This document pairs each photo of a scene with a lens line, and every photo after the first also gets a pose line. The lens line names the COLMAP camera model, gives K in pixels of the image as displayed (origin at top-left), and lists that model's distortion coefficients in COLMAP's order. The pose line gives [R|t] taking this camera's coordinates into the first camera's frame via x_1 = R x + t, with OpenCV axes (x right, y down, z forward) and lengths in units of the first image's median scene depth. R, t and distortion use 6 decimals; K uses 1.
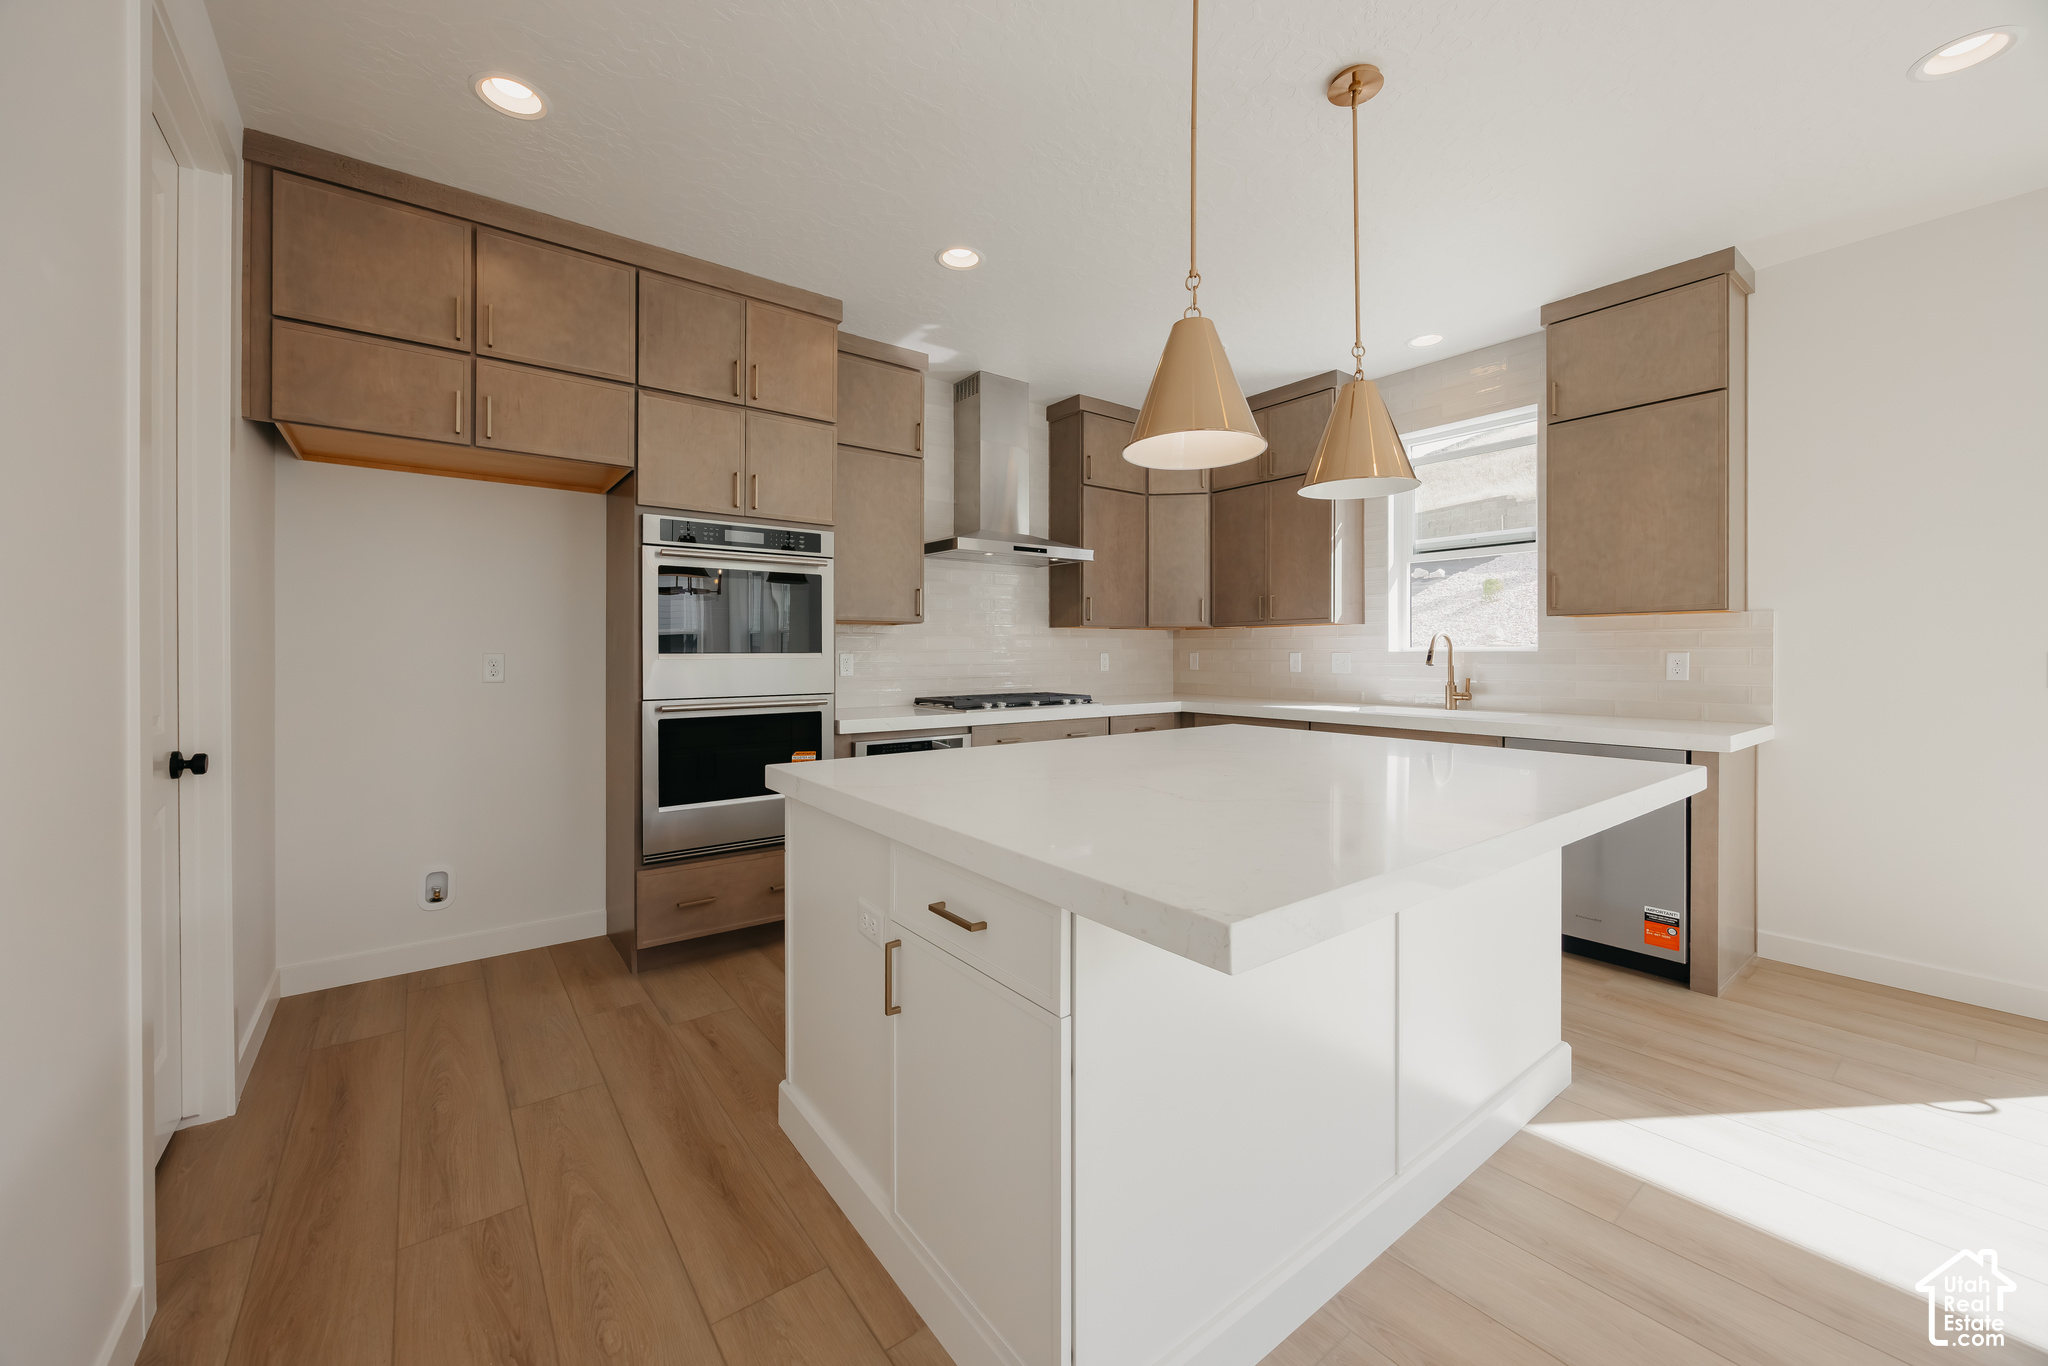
lens RADIAL K [[791.5, 0, 1032.8], [0, 791.5, 658.4], [0, 0, 1]] dist [-0.000728, -0.000197]
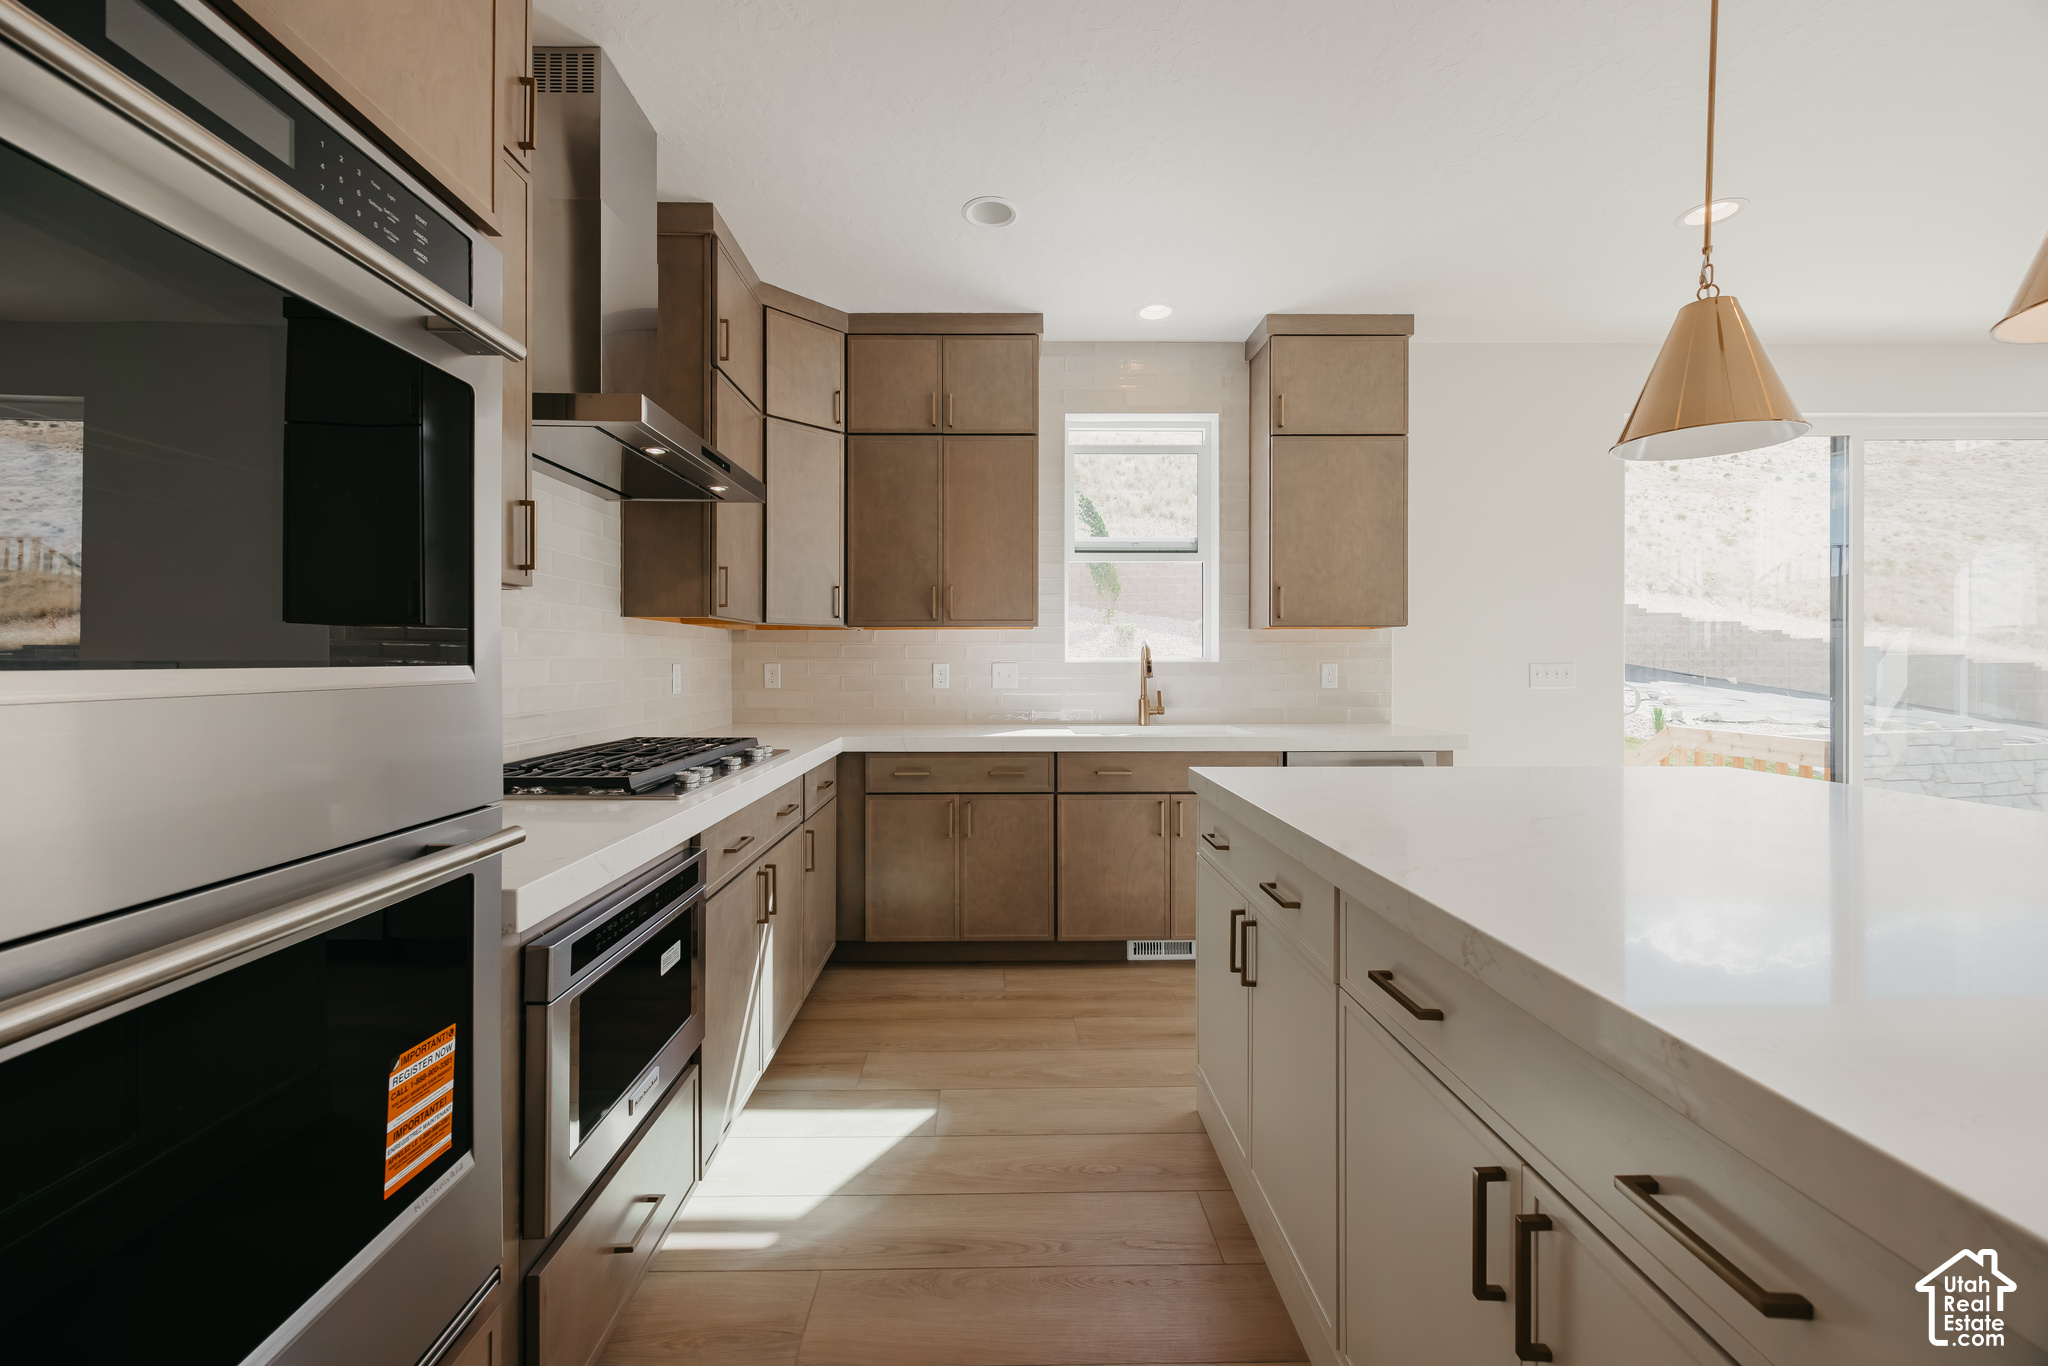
lens RADIAL K [[811.0, 0, 1008.2], [0, 811.0, 665.8], [0, 0, 1]] dist [-0.000162, 0.000001]
pose [[0.602584, -0.002051, 0.798053, -0.331019], [0.005449, 0.999984, -0.001545, -0.004020], [-0.798037, 0.005280, 0.602586, 0.584670]]
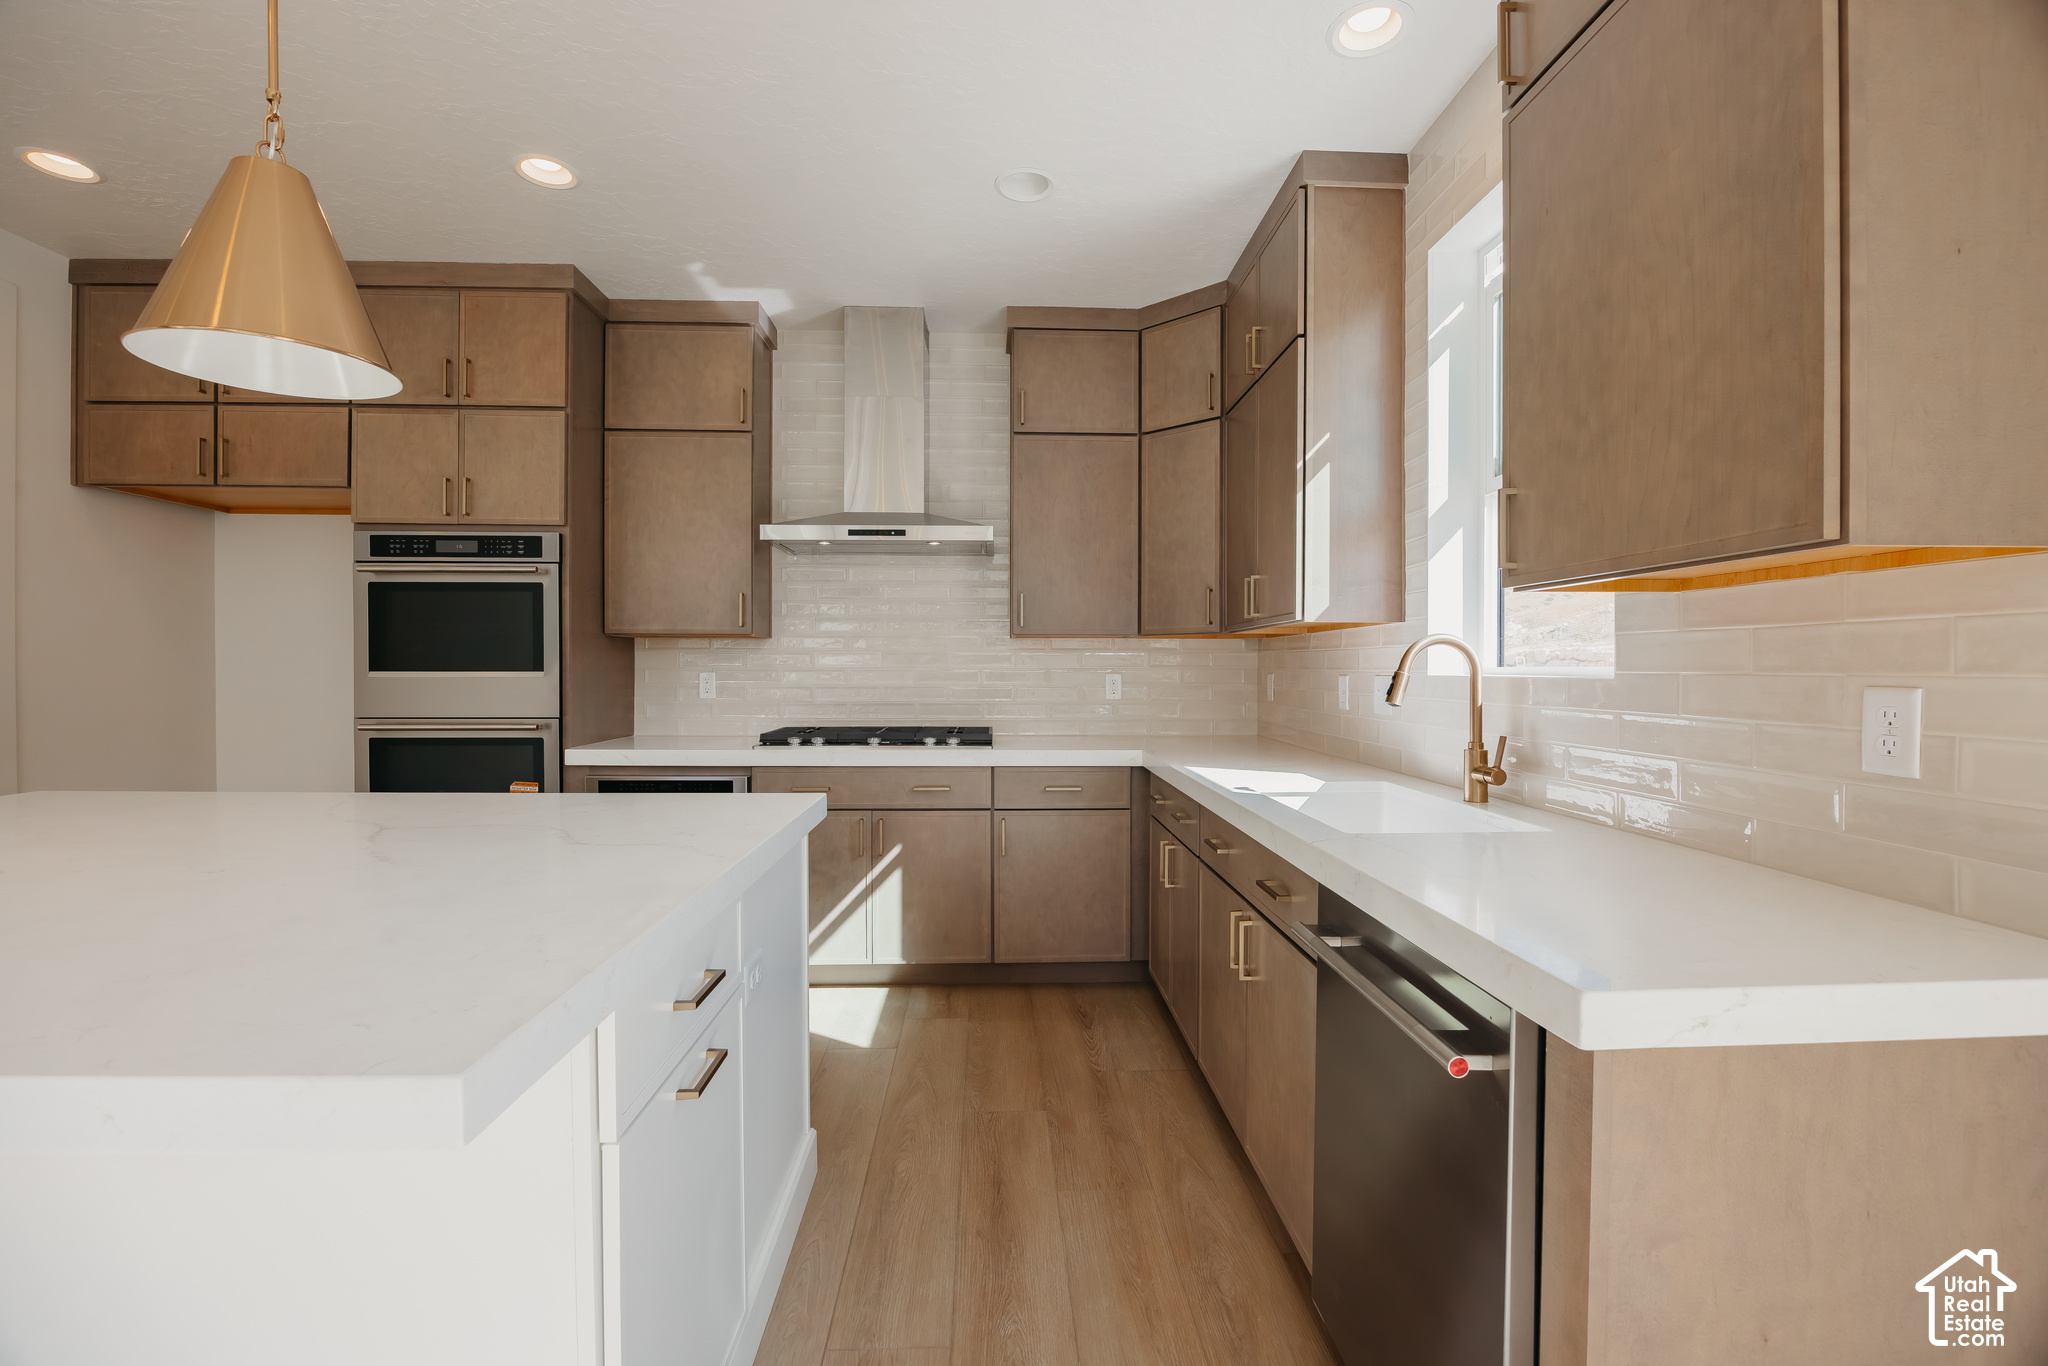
lens RADIAL K [[879.0, 0, 1035.8], [0, 879.0, 680.7], [0, 0, 1]] dist [-0.019687, 0.000178]
pose [[0.818535, 0.012929, -0.574311, 0.639073], [-0.009544, 0.999915, 0.008908, -0.009235], [0.574377, -0.001811, 0.818589, 0.450683]]
